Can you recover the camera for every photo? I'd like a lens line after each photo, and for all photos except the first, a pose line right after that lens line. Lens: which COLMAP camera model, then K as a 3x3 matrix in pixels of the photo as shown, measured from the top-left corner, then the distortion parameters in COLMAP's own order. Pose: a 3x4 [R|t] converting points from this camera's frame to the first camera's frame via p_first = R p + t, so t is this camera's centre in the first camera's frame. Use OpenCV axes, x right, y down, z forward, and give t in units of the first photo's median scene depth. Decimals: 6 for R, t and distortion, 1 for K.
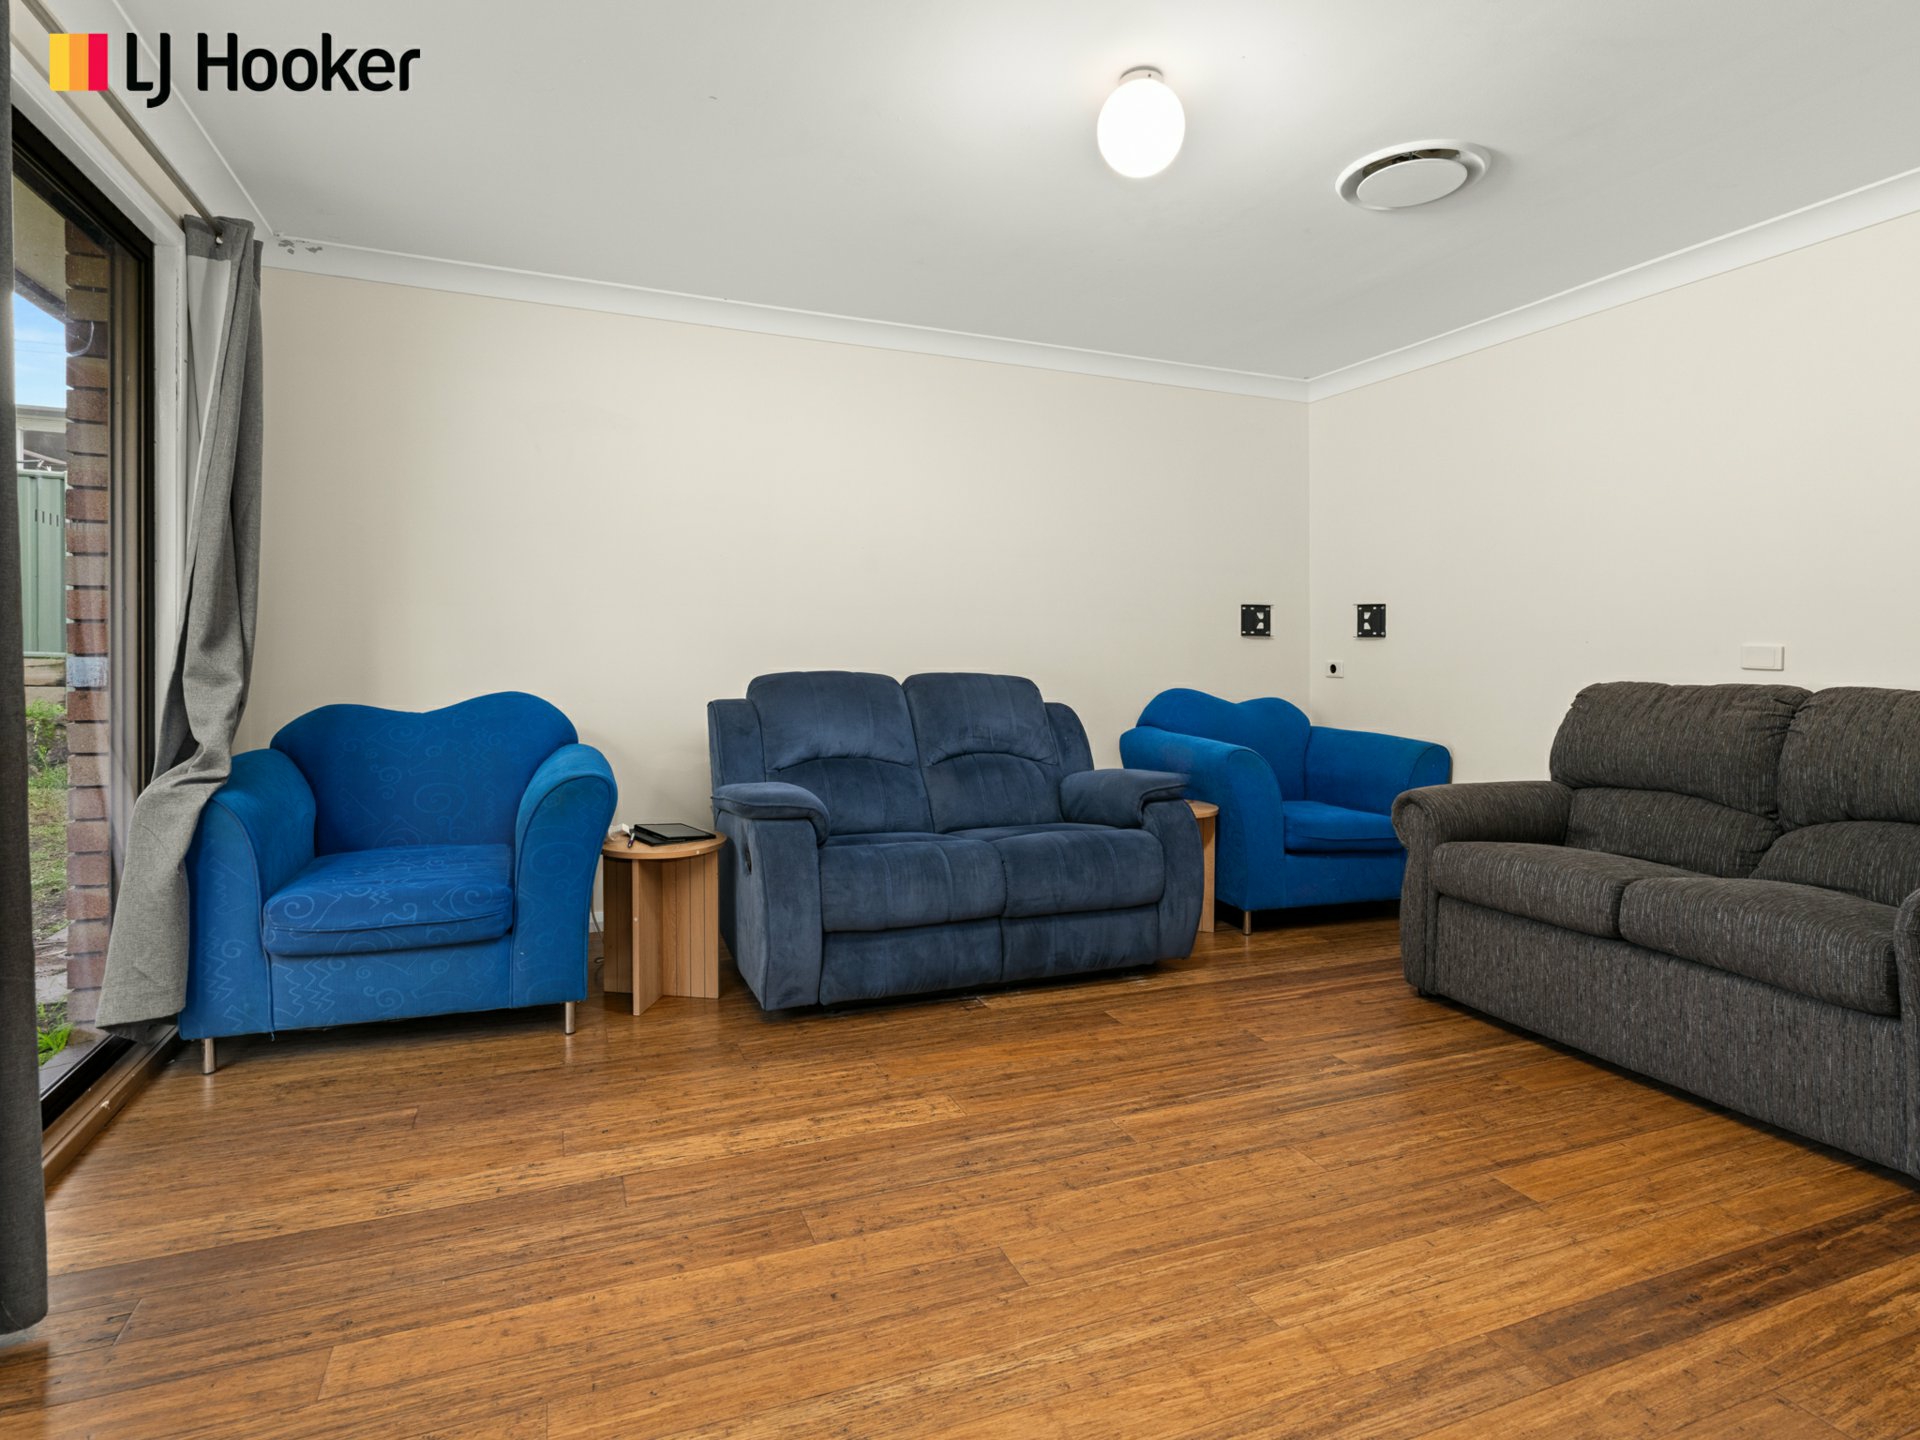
lens RADIAL K [[1012.2, 0, 992.5], [0, 1012.2, 677.7], [0, 0, 1]] dist [-0.003097, 0.002635]
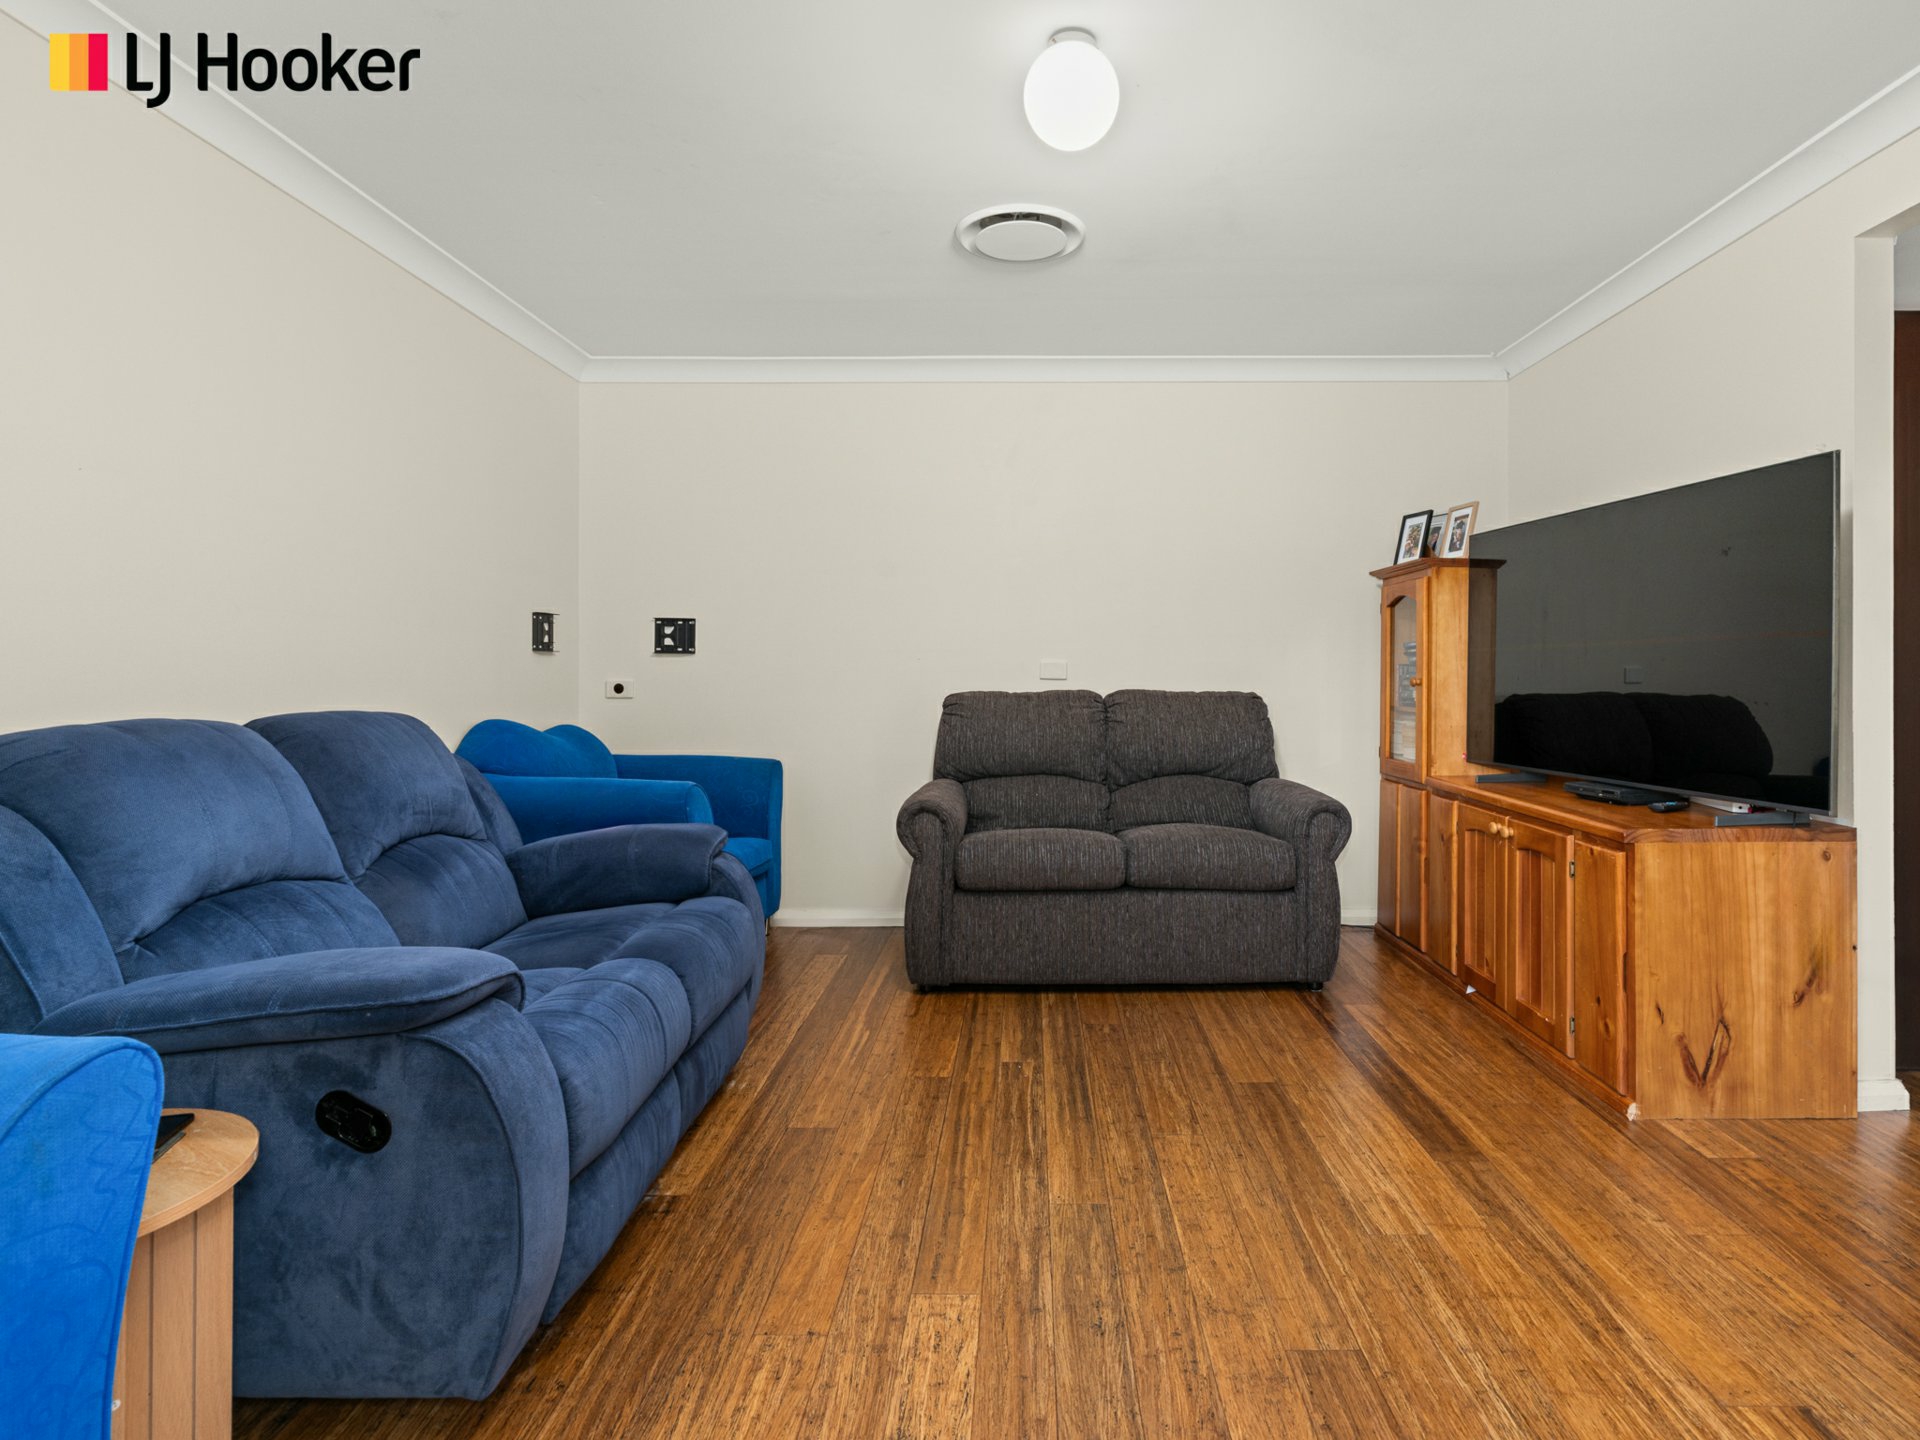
lens RADIAL K [[1012.2, 0, 992.5], [0, 1012.2, 677.7], [0, 0, 1]] dist [-0.003097, 0.002635]
pose [[0.395881, -0.016027, 0.918162, -0.654250], [0.030080, 0.999537, 0.004478, -0.023168], [-0.917809, 0.025845, 0.396180, 0.640102]]
